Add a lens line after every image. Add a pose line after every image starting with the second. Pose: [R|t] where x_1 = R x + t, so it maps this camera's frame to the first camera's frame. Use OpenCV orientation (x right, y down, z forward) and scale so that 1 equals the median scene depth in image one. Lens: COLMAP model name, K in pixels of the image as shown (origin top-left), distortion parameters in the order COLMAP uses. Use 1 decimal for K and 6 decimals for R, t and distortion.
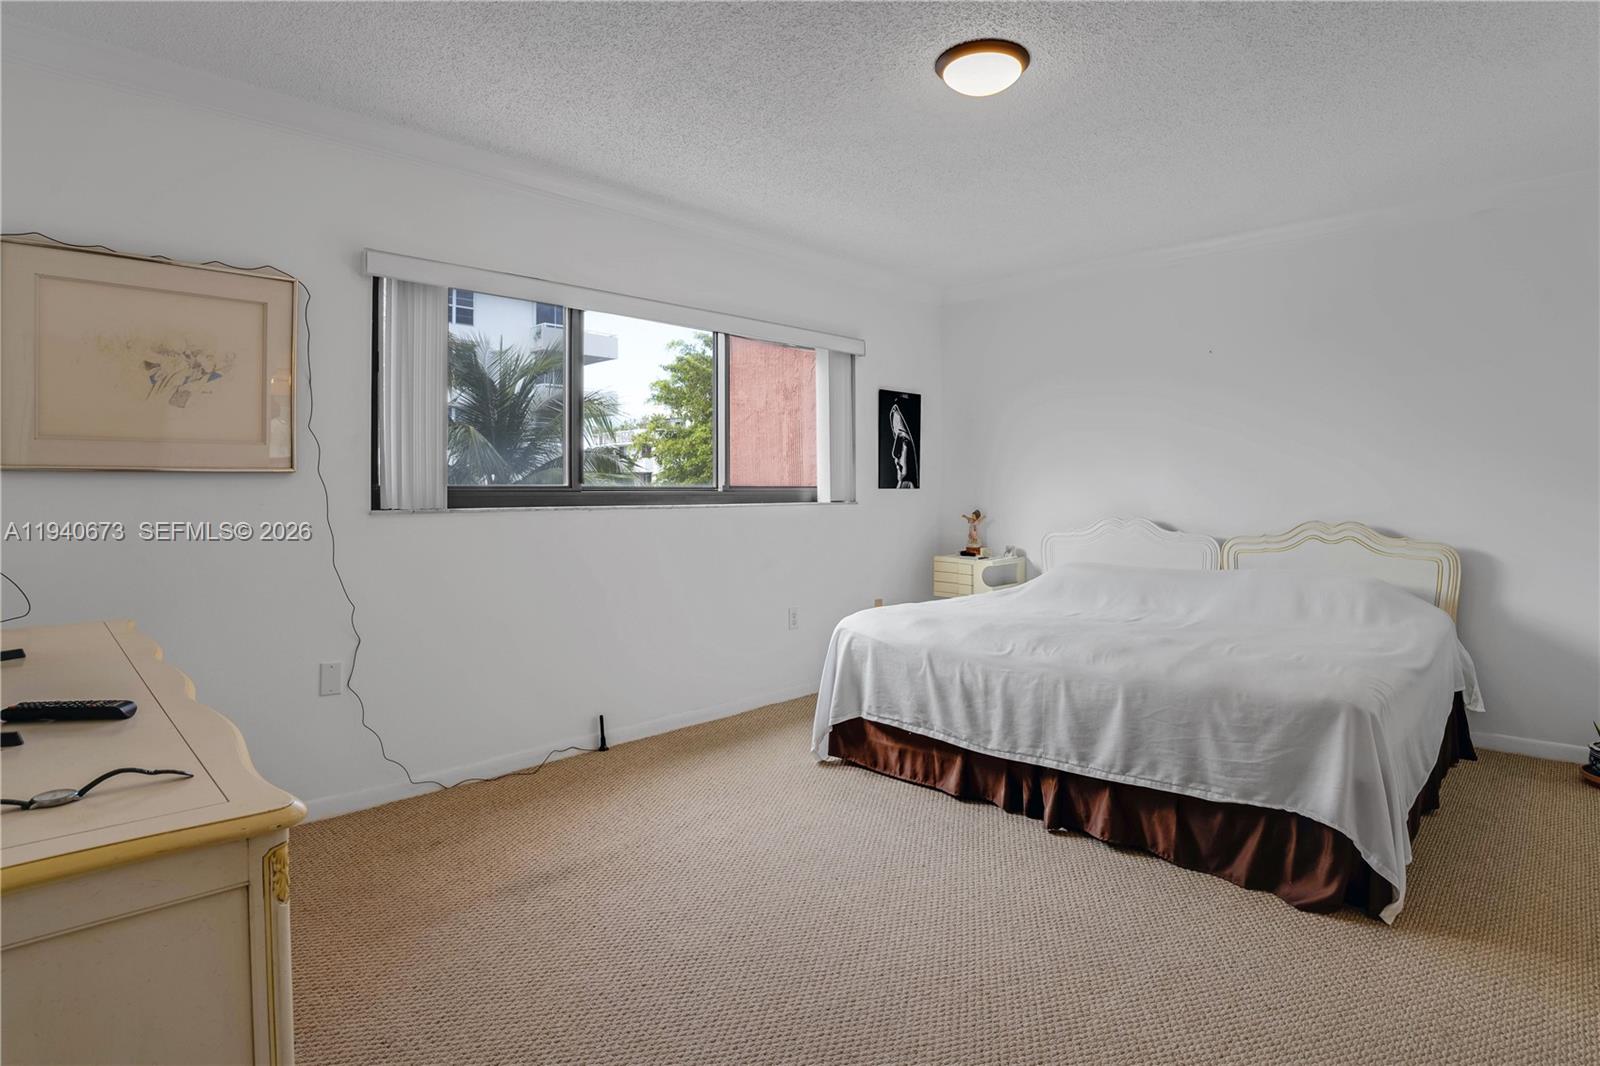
lens RADIAL K [[825.9, 0, 800.5], [0, 825.9, 486.6], [0, 0, 1]] dist [-0.052127, 0.013411]
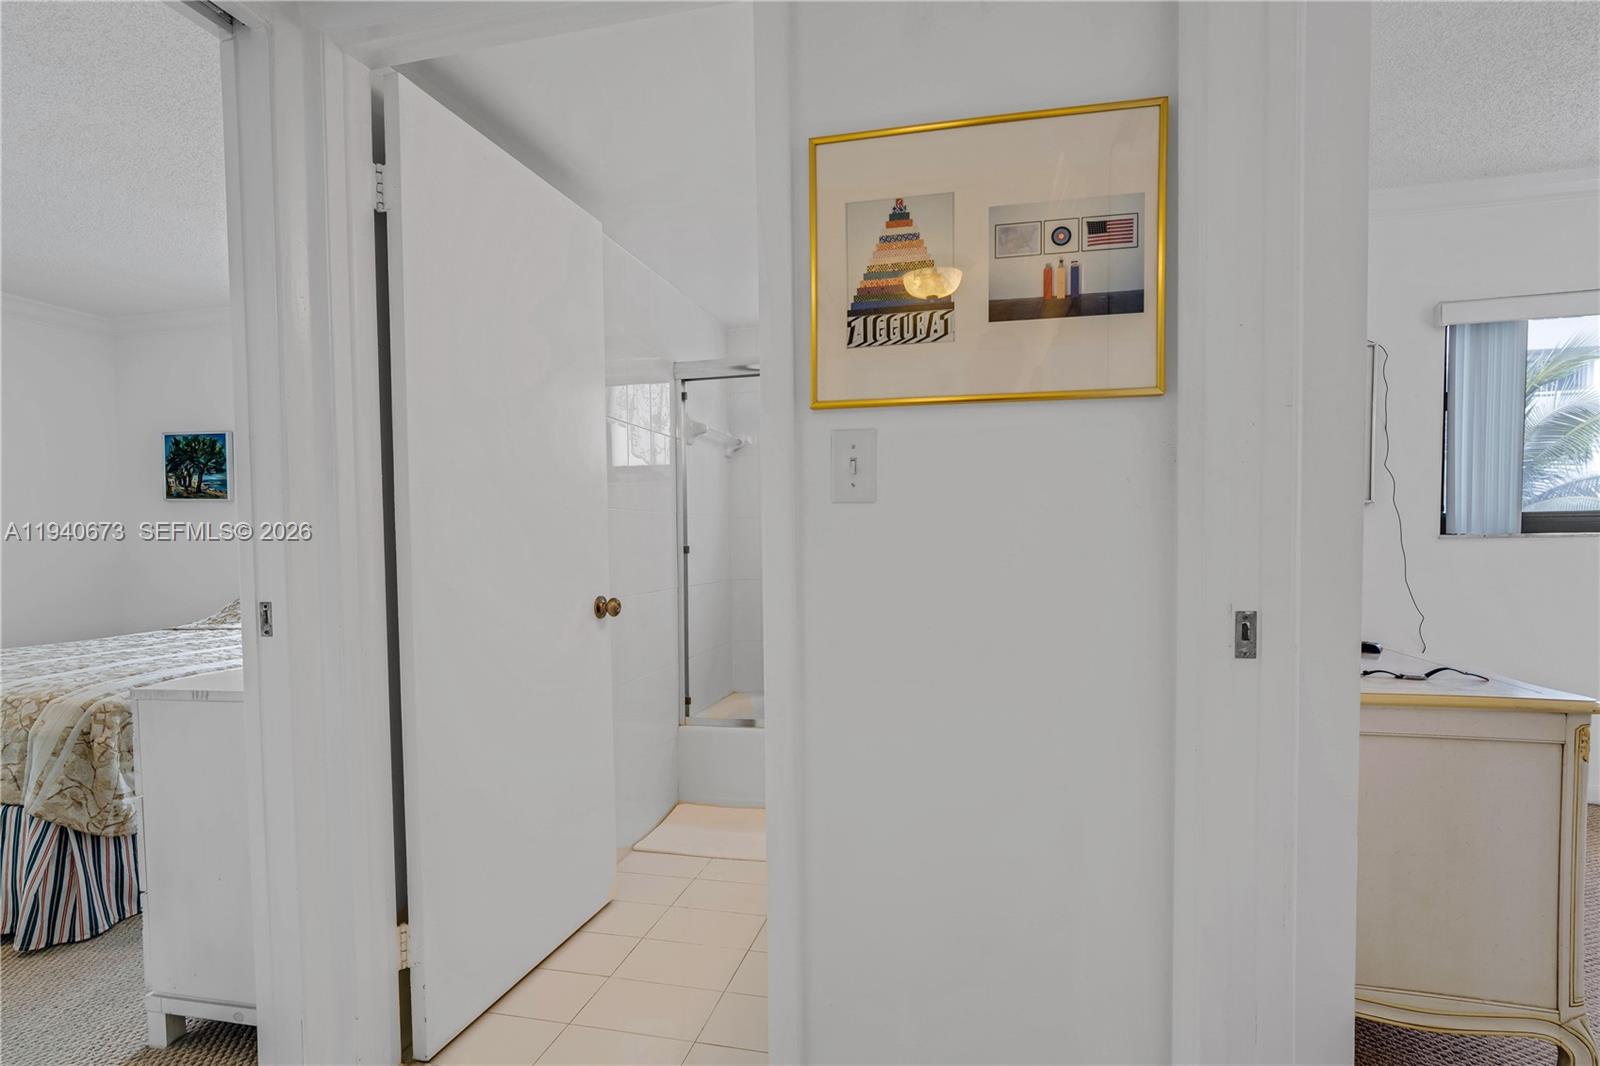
lens RADIAL K [[803.6, 0, 798.7], [0, 803.6, 563.9], [0, 0, 1]] dist [-0.048283, 0.019601]
pose [[0.500173, 0.030404, -0.865392, -0.029666], [0.012952, 0.999009, 0.042584, 0.012094], [0.865829, -0.032508, 0.499284, -0.325605]]
